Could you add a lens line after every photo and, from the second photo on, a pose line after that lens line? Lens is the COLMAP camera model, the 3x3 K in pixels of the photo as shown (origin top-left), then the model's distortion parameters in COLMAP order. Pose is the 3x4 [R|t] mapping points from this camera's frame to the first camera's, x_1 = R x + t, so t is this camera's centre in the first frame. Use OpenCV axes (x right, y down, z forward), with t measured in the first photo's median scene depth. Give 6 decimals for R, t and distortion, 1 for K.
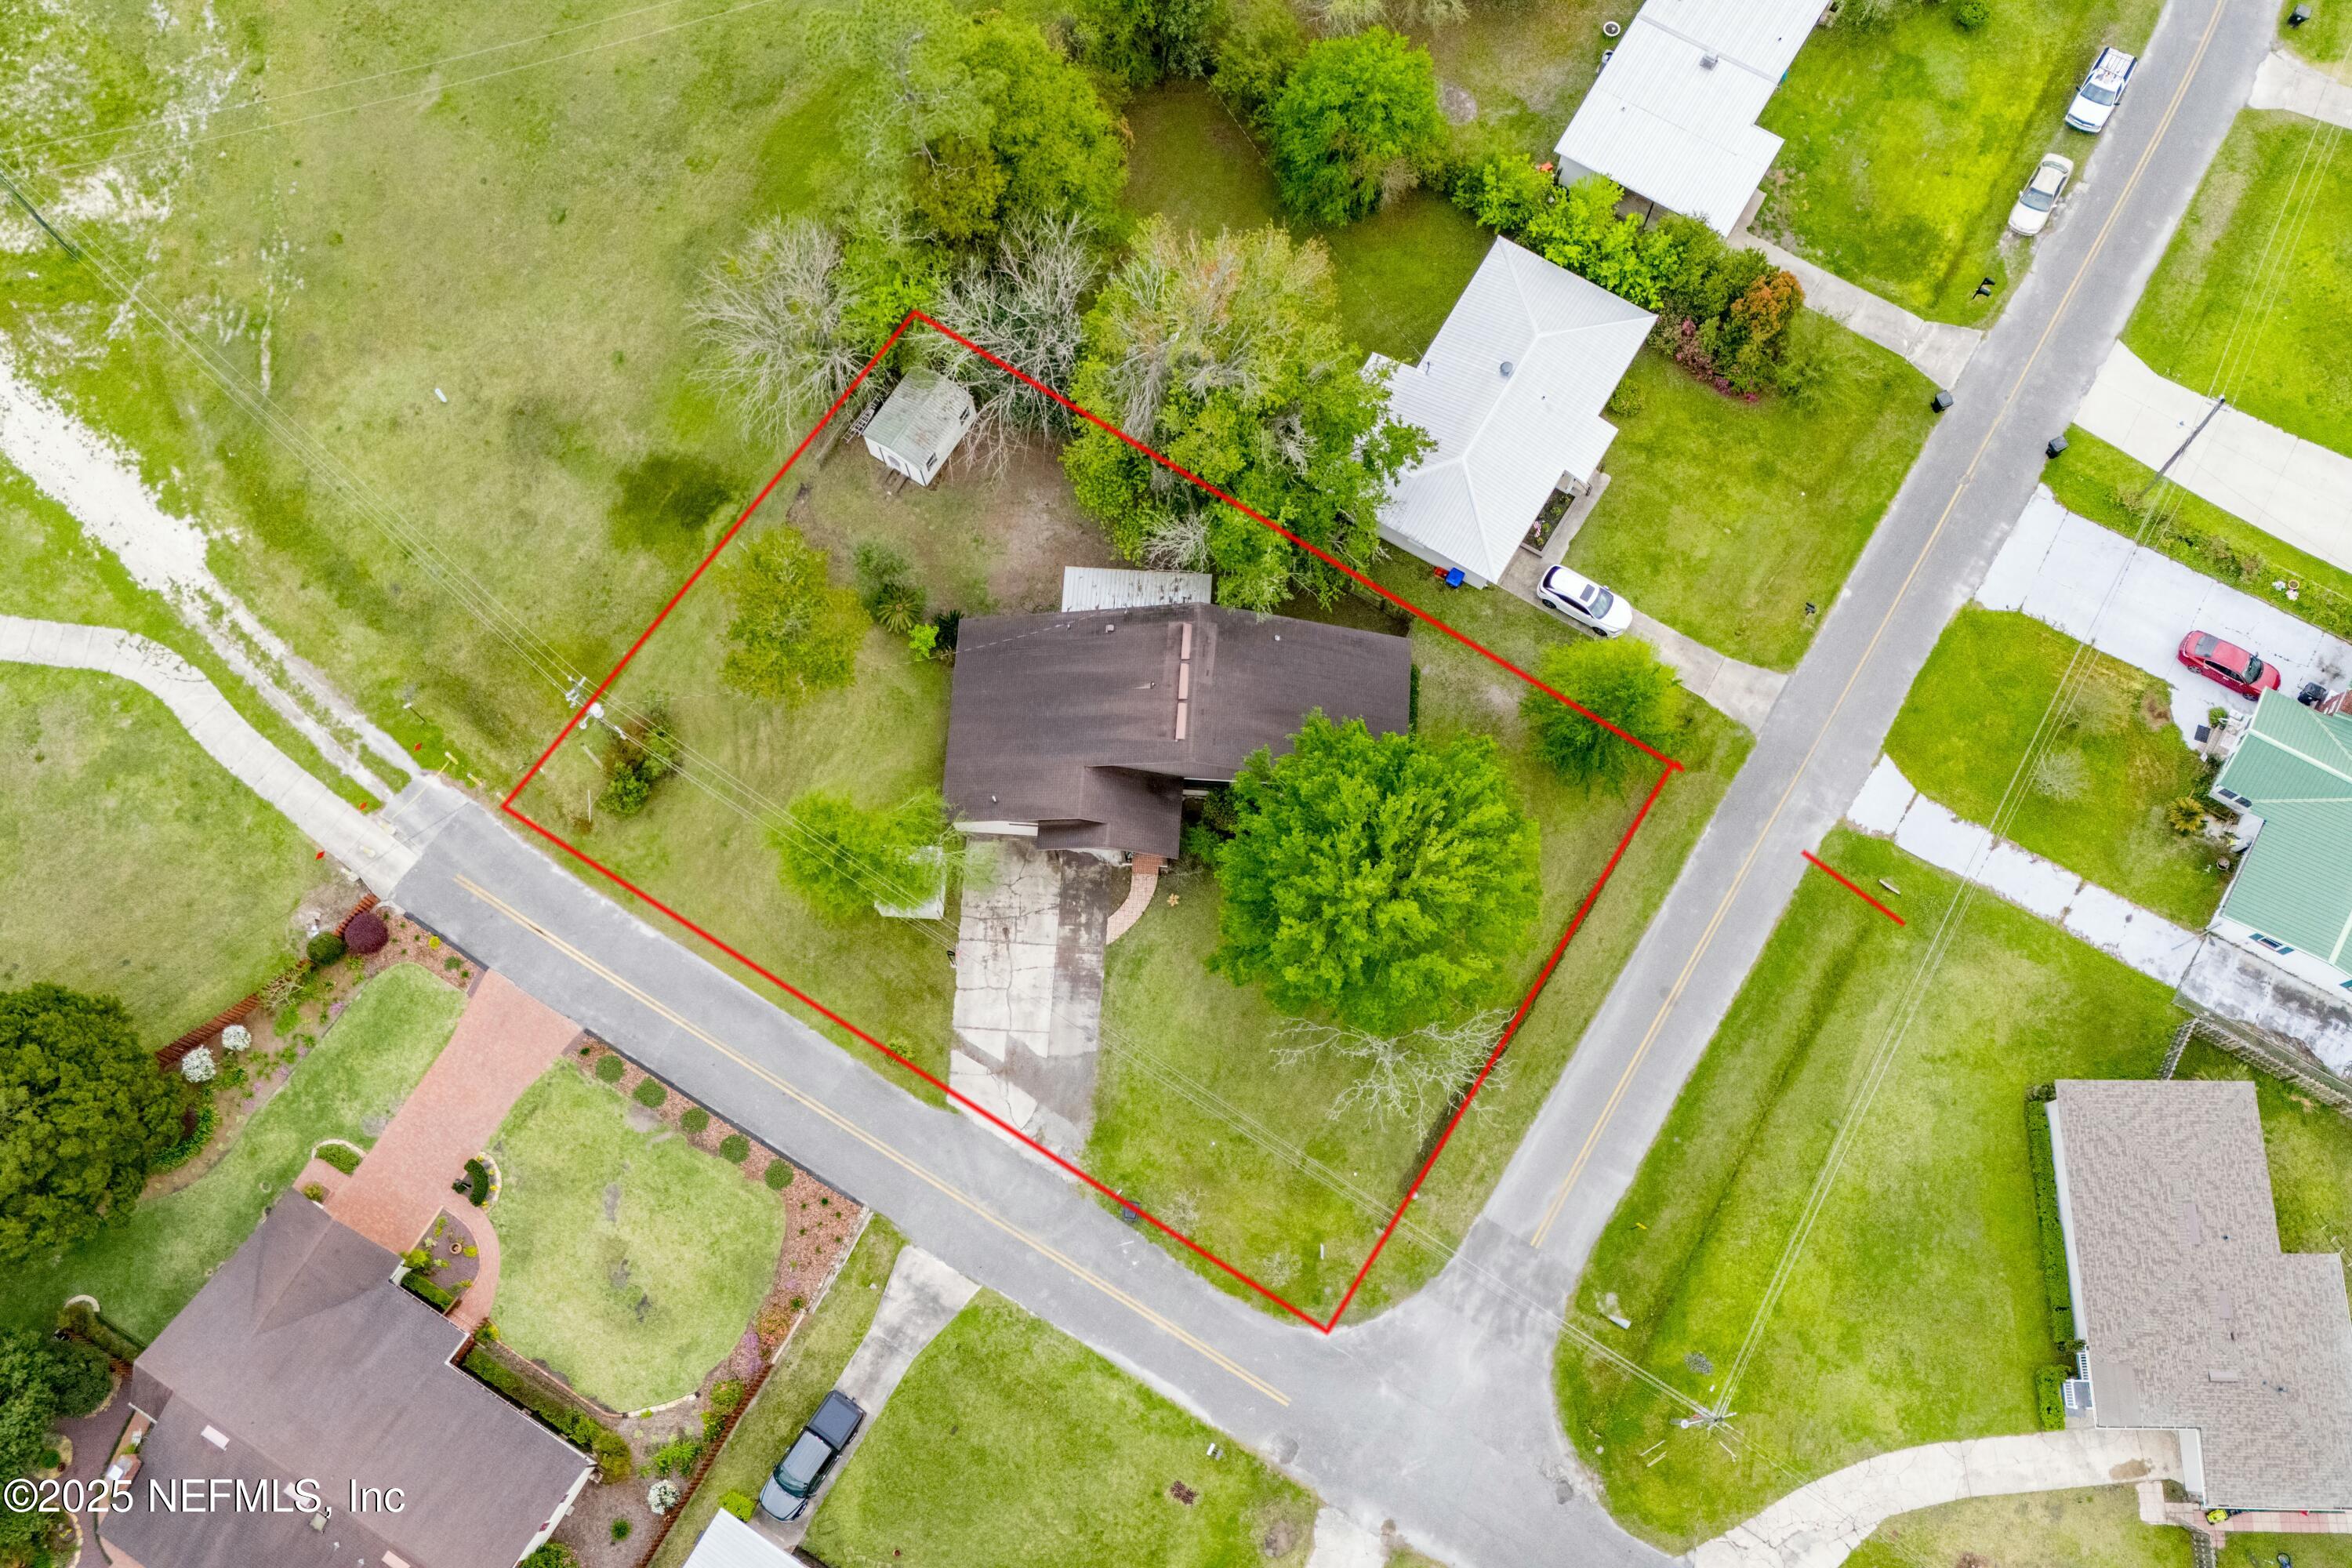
lens RADIAL K [[1995.1, 0, 1176.0], [0, 1995.1, 784.0], [0, 0, 1]] dist [0.040225, -0.000113]
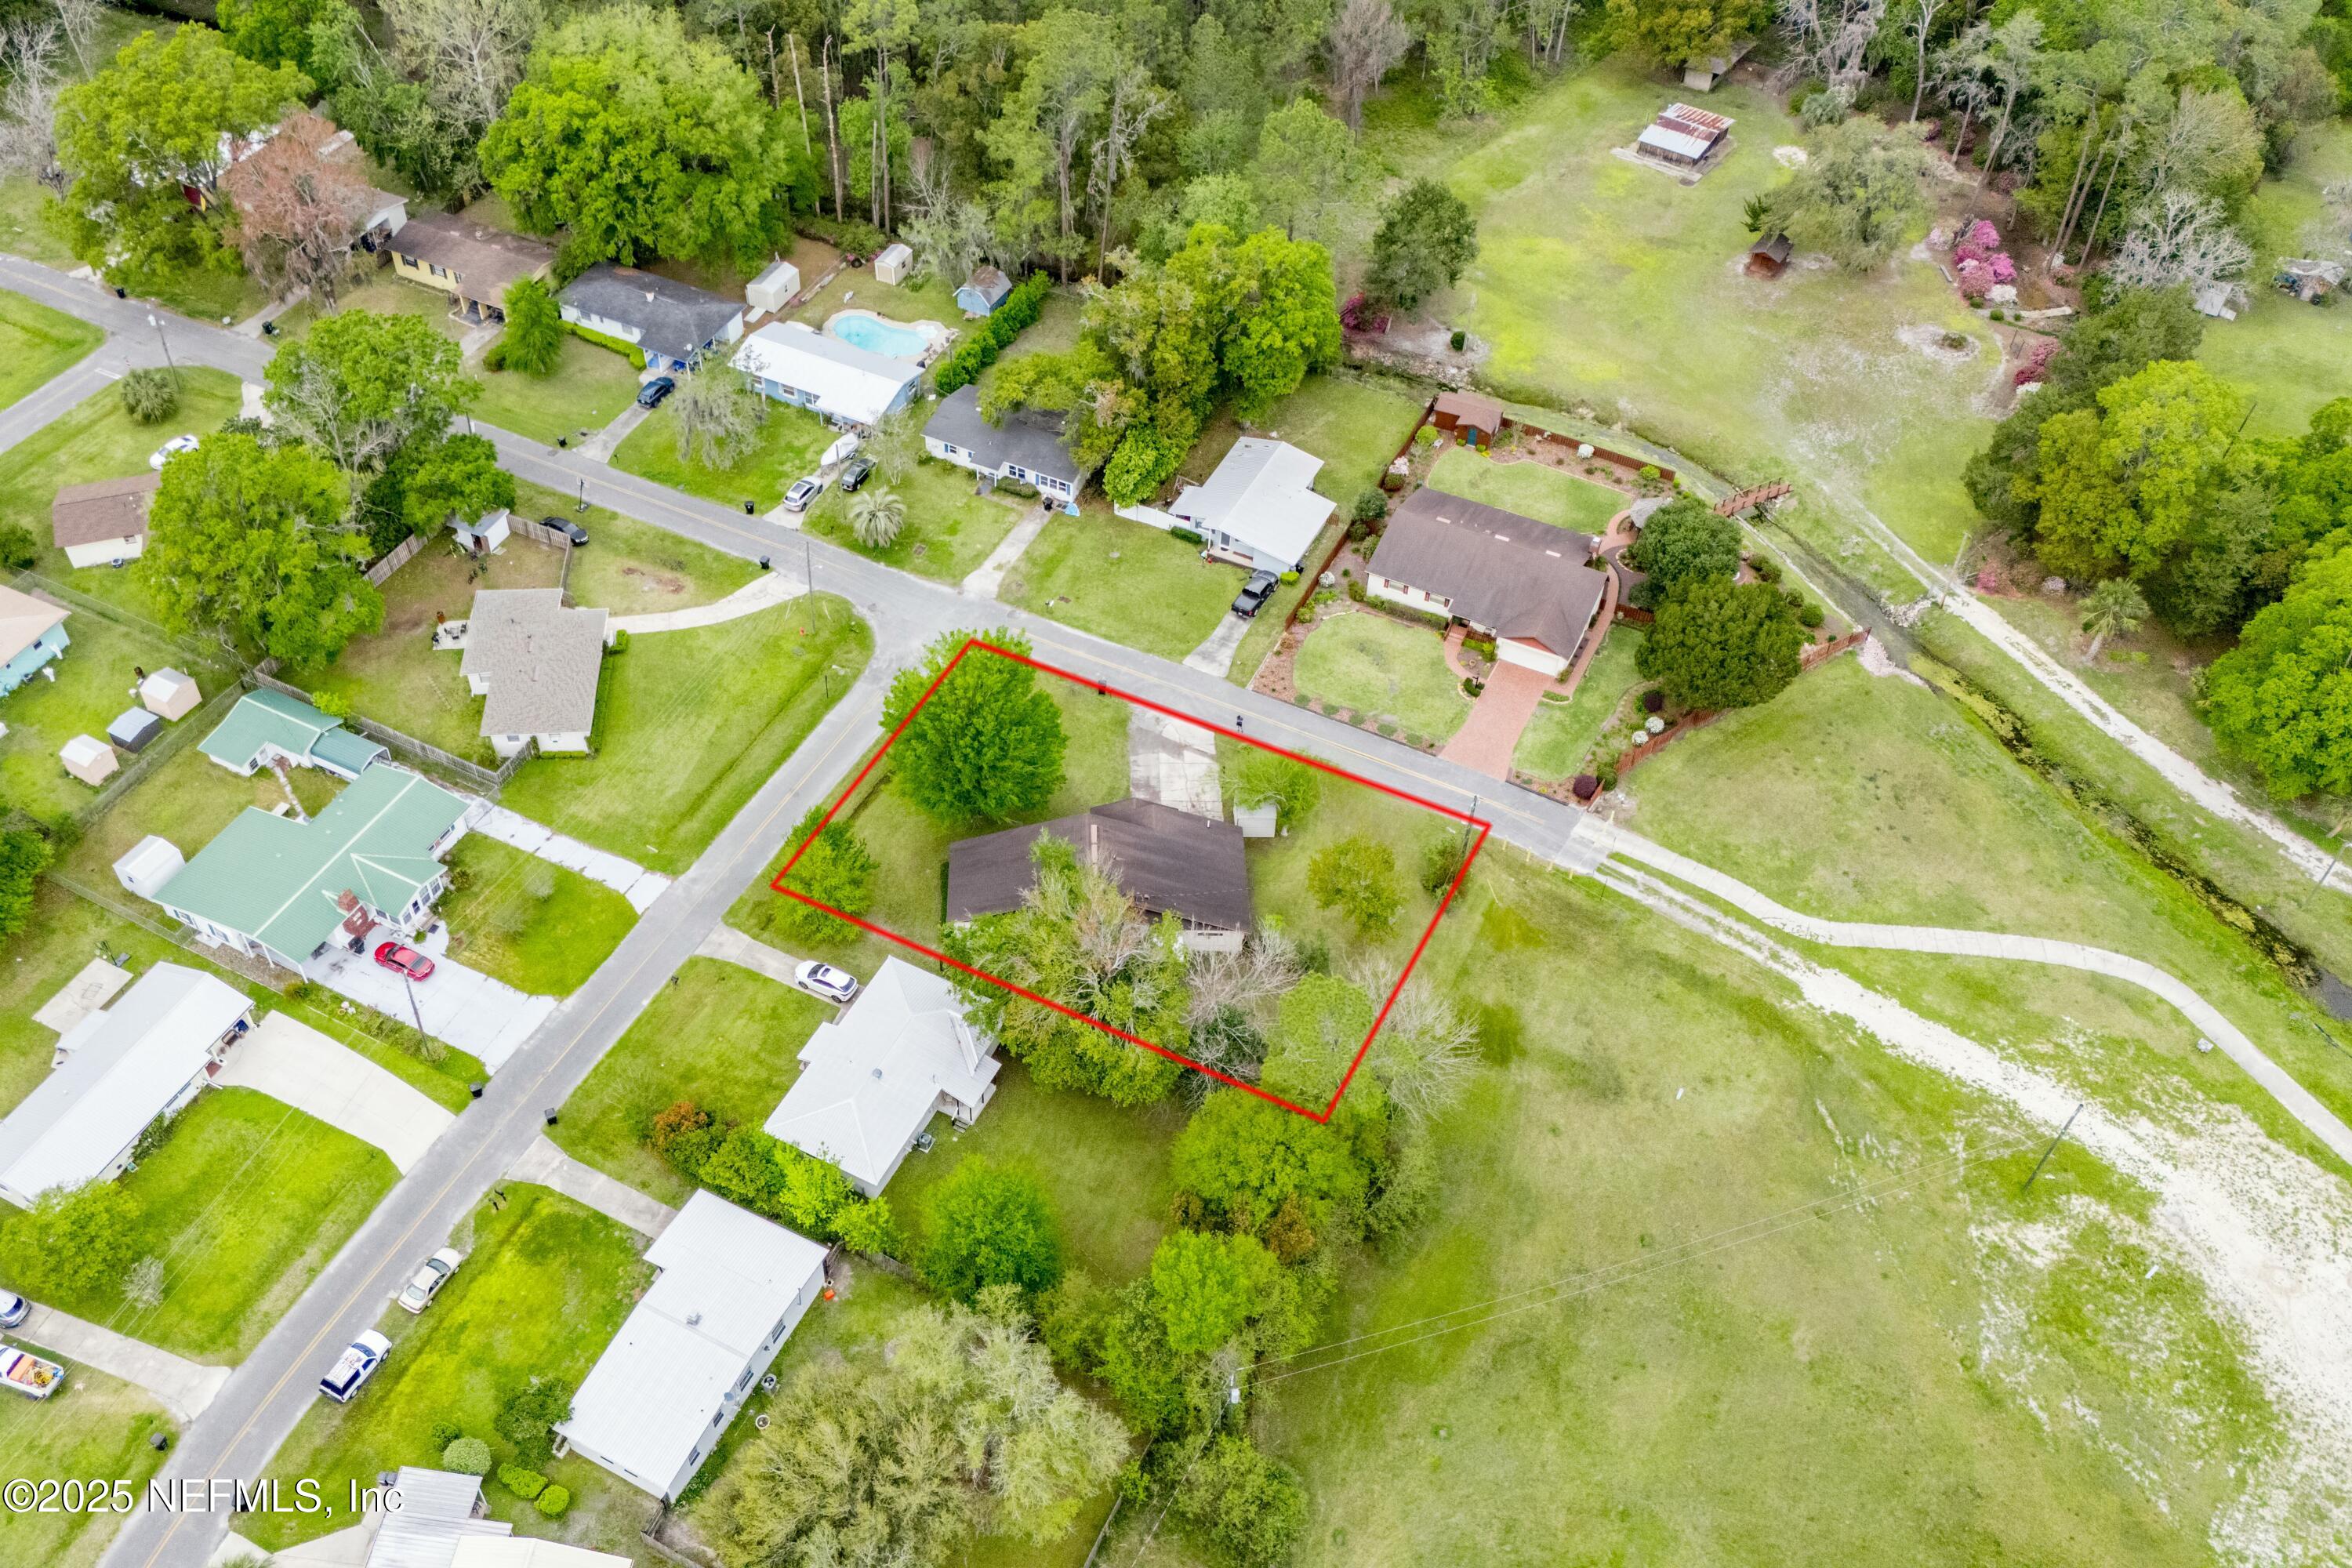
lens RADIAL K [[2069.8, 0, 993.0], [0, 2069.8, 756.4], [0, 0, 1]] dist [0.105307, -0.126899]
pose [[-0.998609, 0.052584, -0.003823, 0.080895], [-0.029007, -0.487428, 0.872681, -1.344779], [0.044026, 0.871578, 0.488275, 0.124883]]
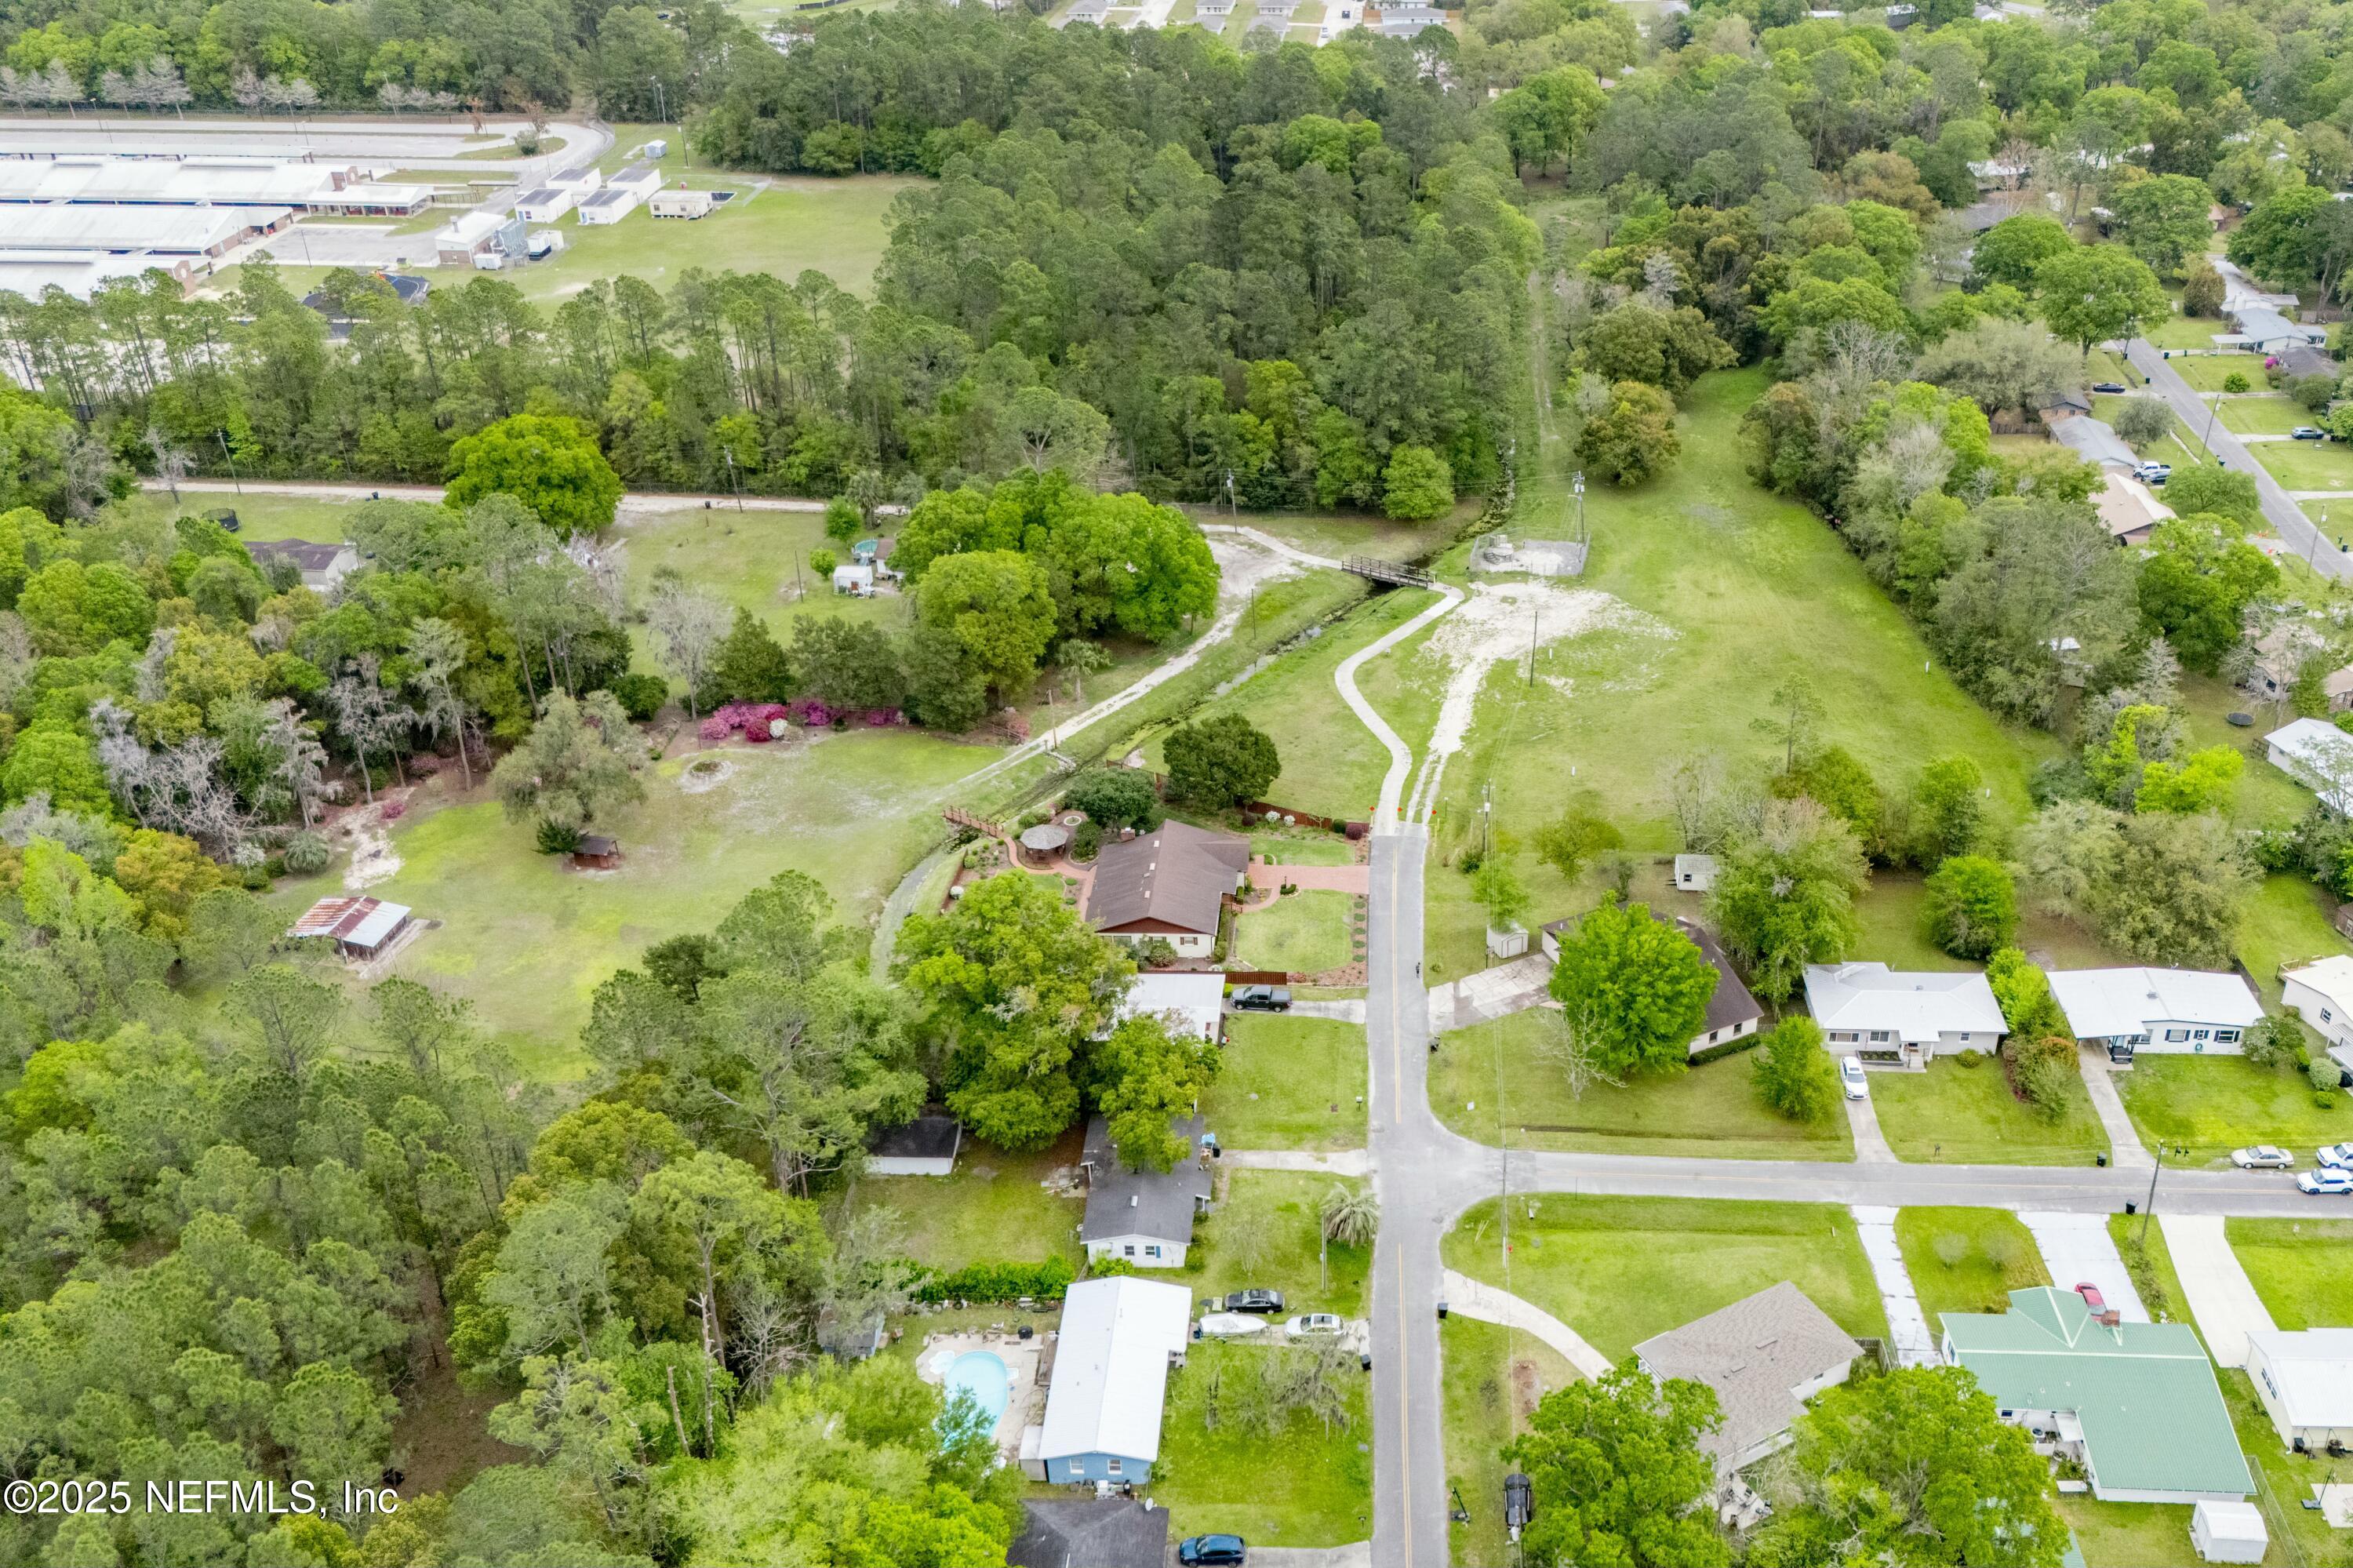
lens RADIAL K [[2114.9, 0, 1294.9], [0, 2114.9, 773.0], [0, 0, 1]] dist [0.066535, -0.062545]
pose [[0.490169, 0.443332, -0.750461, 1.281236], [-0.836790, 0.480330, -0.262803, 0.703319], [0.243960, 0.756796, 0.606418, -0.492207]]
